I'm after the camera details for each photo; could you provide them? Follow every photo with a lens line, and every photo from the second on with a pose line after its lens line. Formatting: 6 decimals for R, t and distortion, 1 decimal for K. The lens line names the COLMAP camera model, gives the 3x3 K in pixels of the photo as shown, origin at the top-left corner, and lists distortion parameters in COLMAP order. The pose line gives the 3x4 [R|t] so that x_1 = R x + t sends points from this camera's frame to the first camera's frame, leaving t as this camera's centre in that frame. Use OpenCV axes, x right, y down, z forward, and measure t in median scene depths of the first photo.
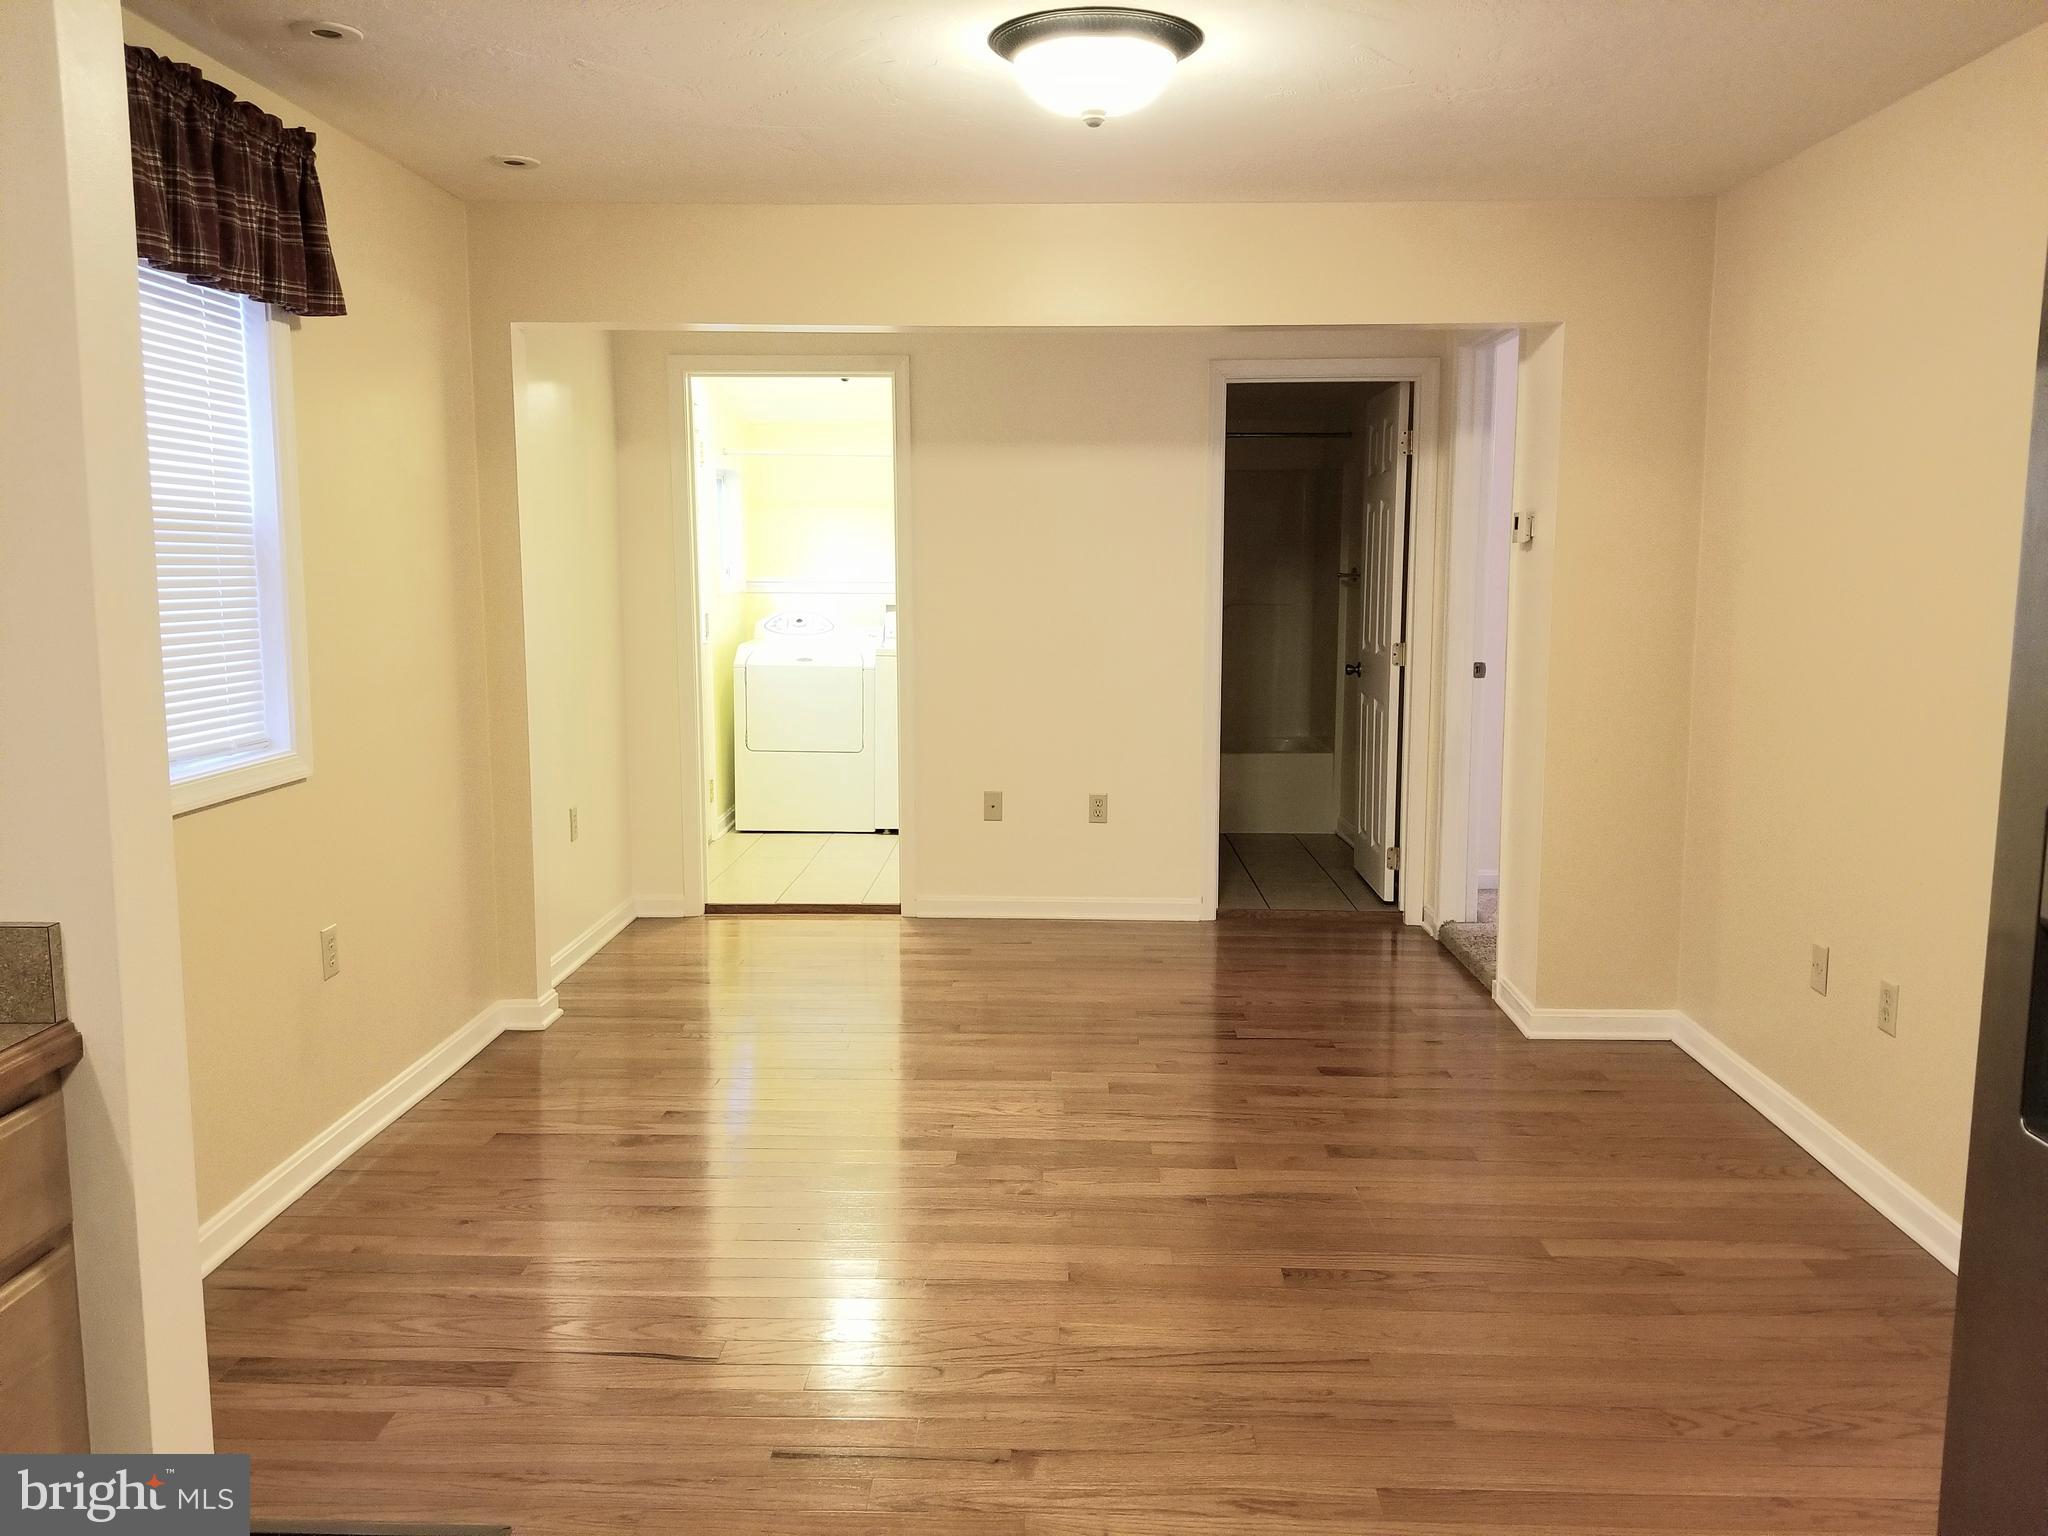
lens RADIAL K [[1588.8, 0, 1024.0], [0, 1588.8, 768.0], [0, 0, 1]] dist [0.089956, -0.132454]
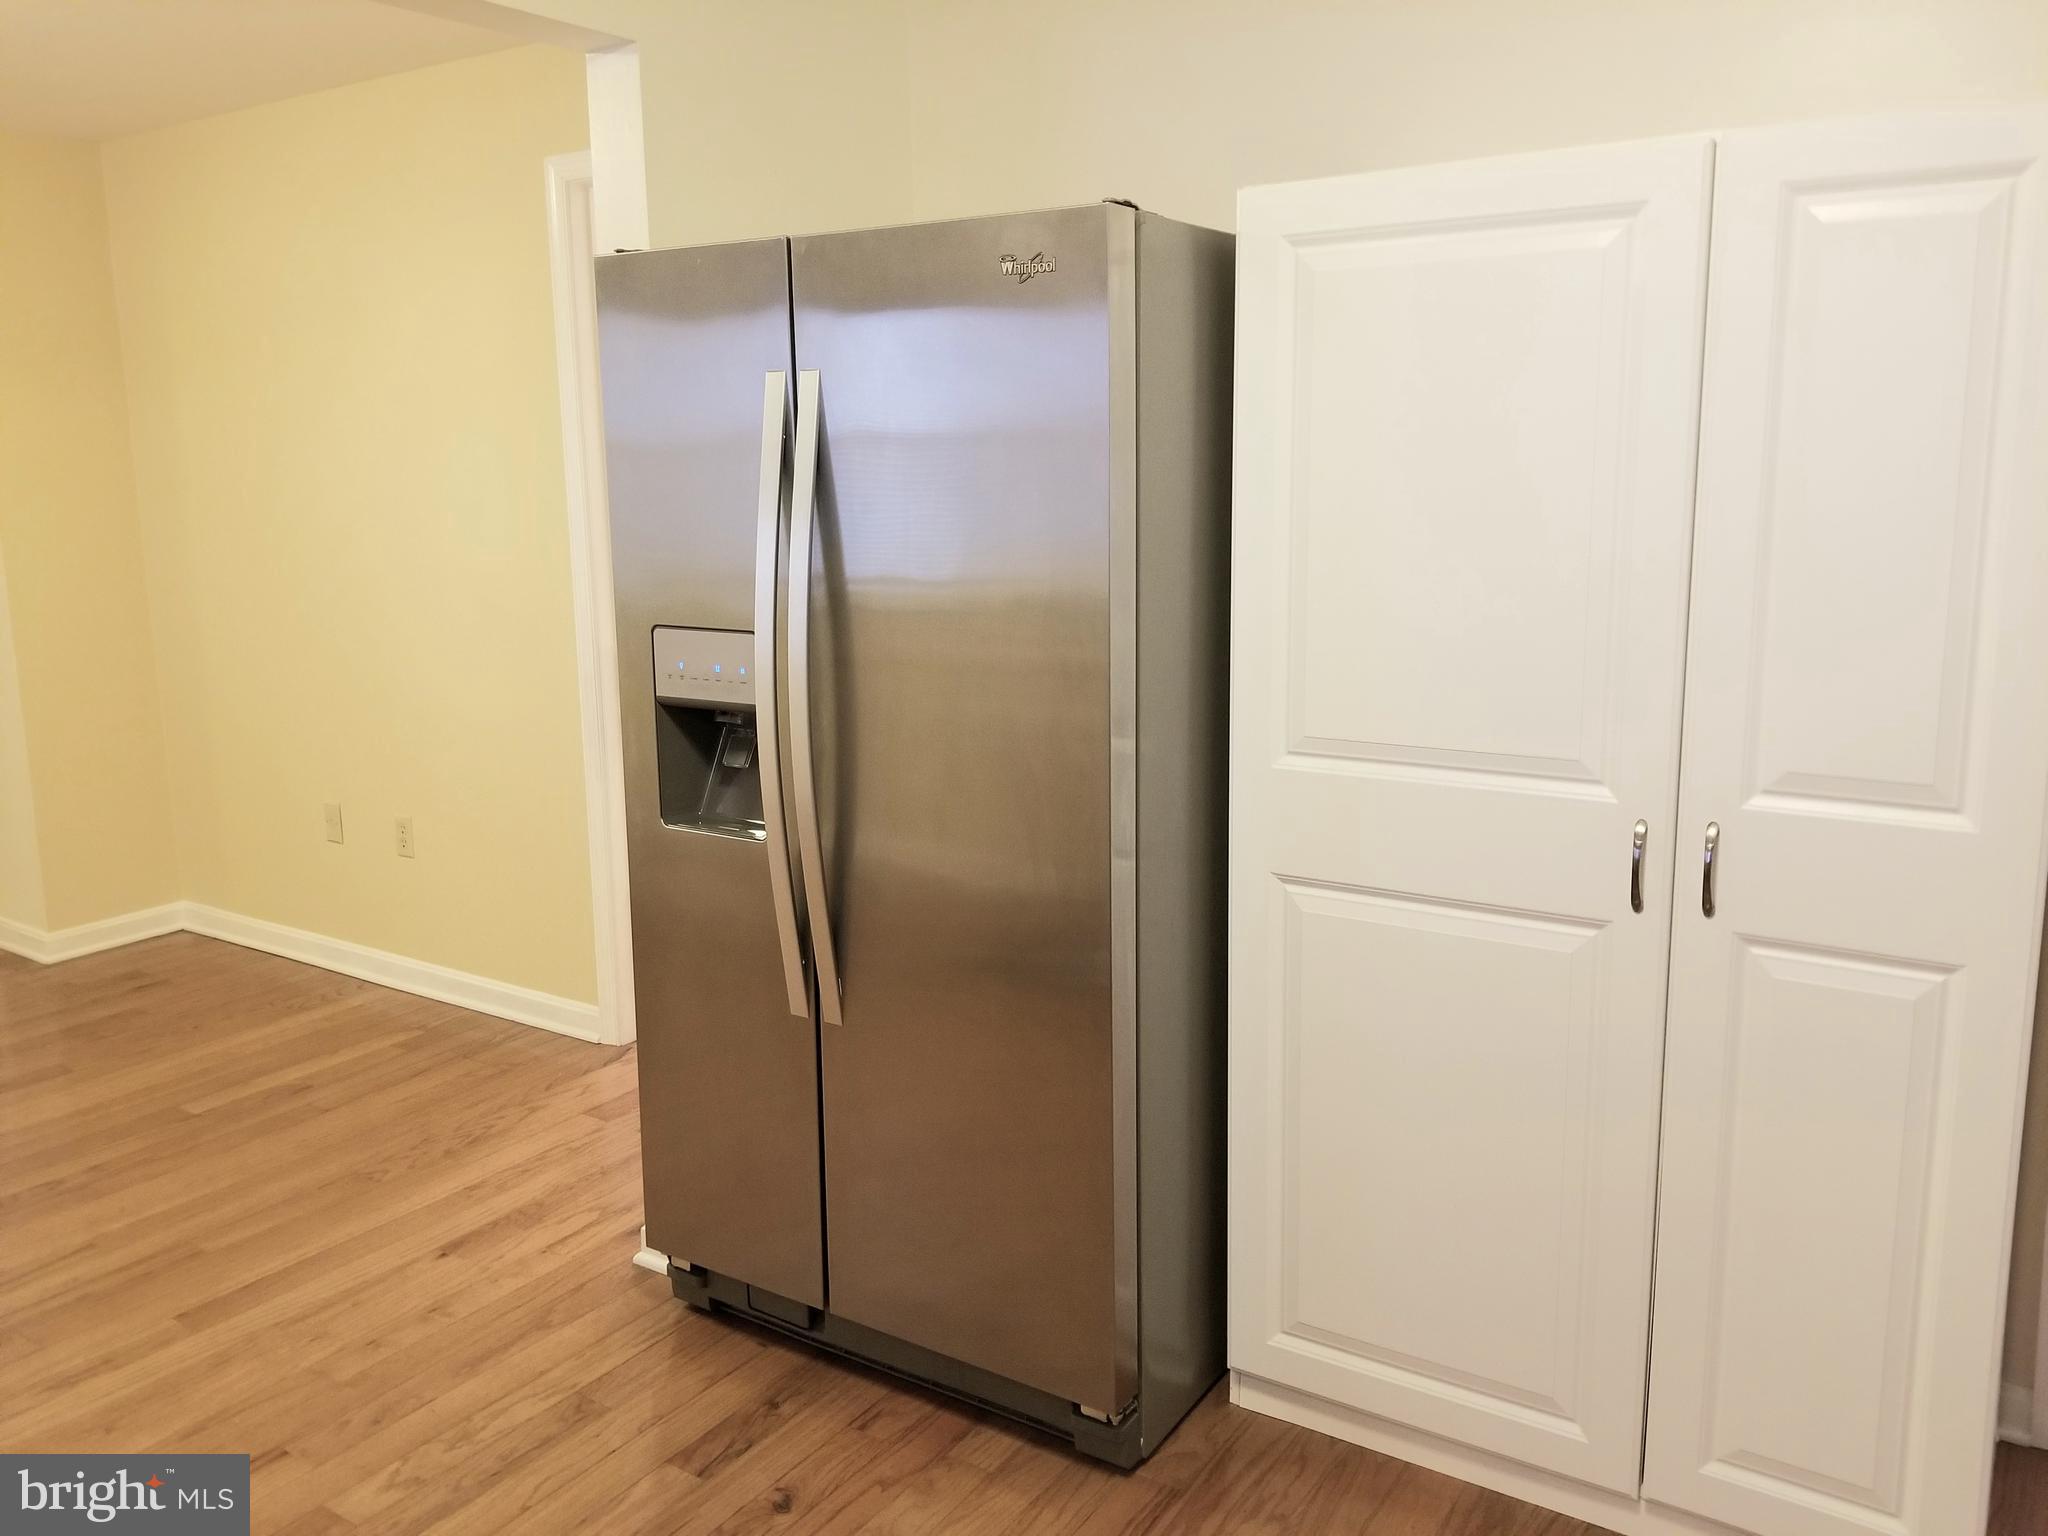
lens RADIAL K [[1615.8, 0, 1031.0], [0, 1615.8, 758.5], [0, 0, 1]] dist [-0.062369, 0.078223]
pose [[0.528613, -0.163654, 0.832938, -0.251703], [0.125038, 0.985548, 0.114284, 0.006753], [-0.839603, 0.043737, 0.541436, -0.096097]]
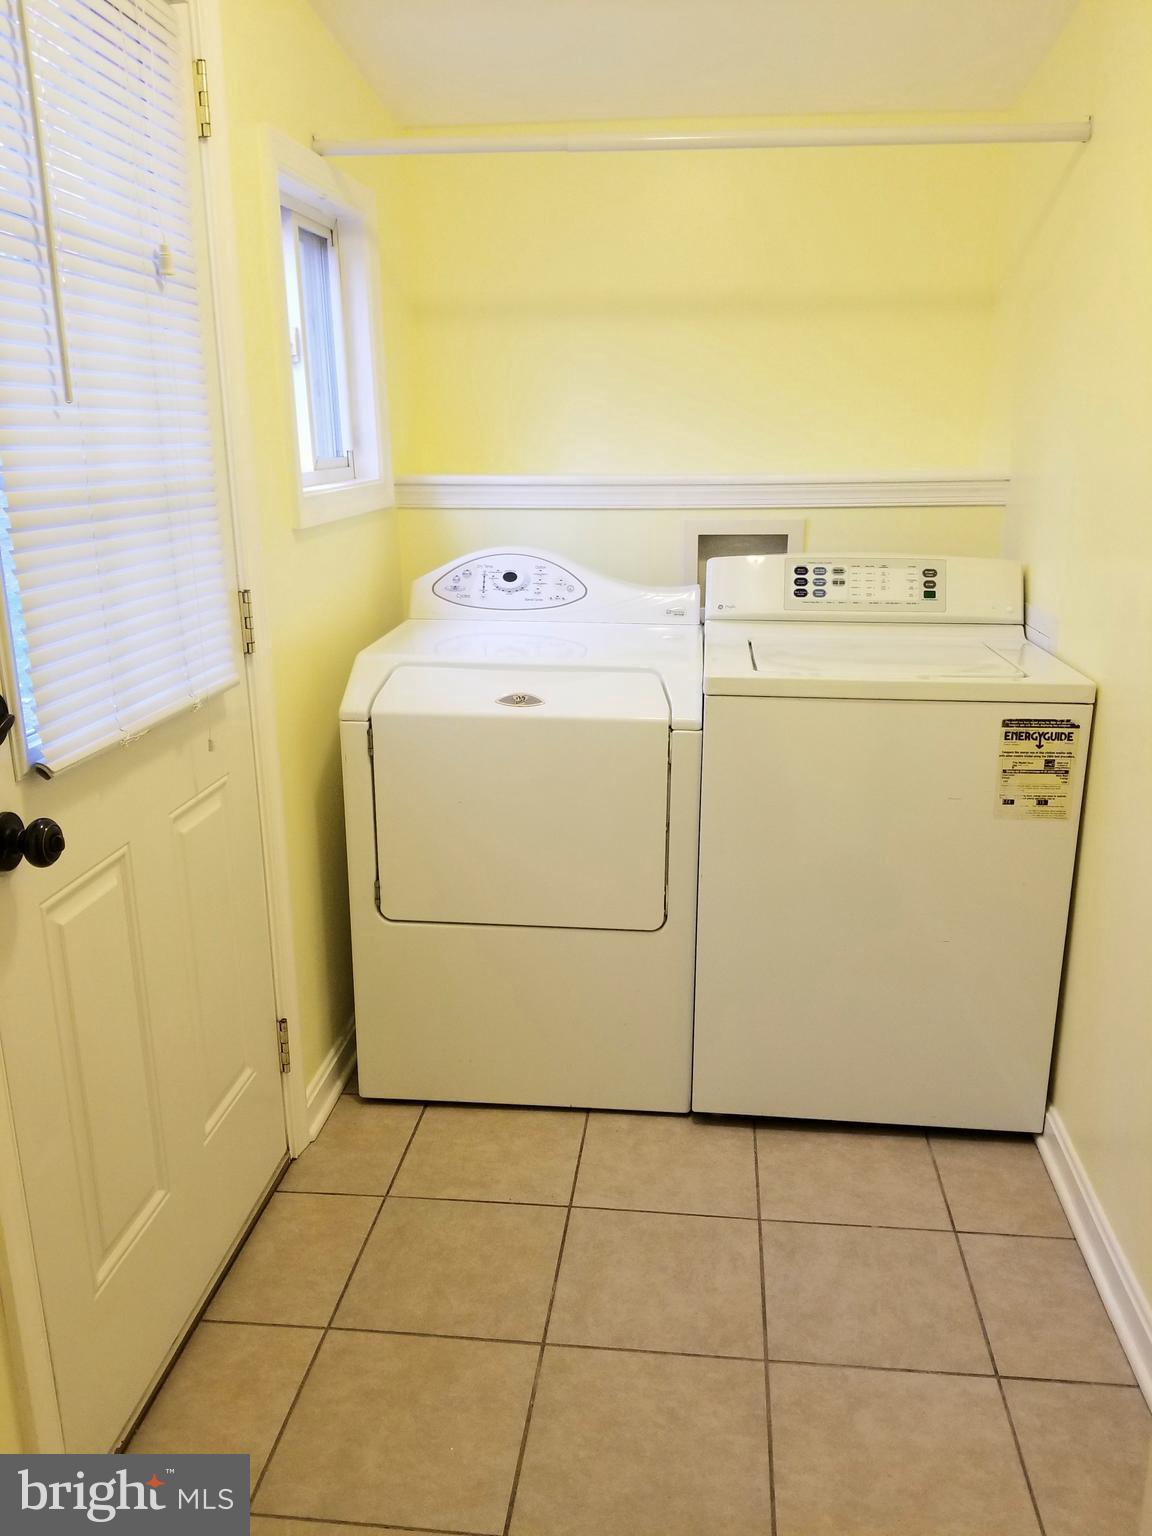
lens RADIAL K [[1196.8, 0, 576.0], [0, 1196.8, 768.0], [0, 0, 1]] dist [0.085234, -0.143783]
pose [[0.995176, 0.014444, -0.097039, -0.235127], [-0.000824, 0.990299, 0.138952, -0.224925], [0.098105, -0.138202, 0.985533, 1.746156]]
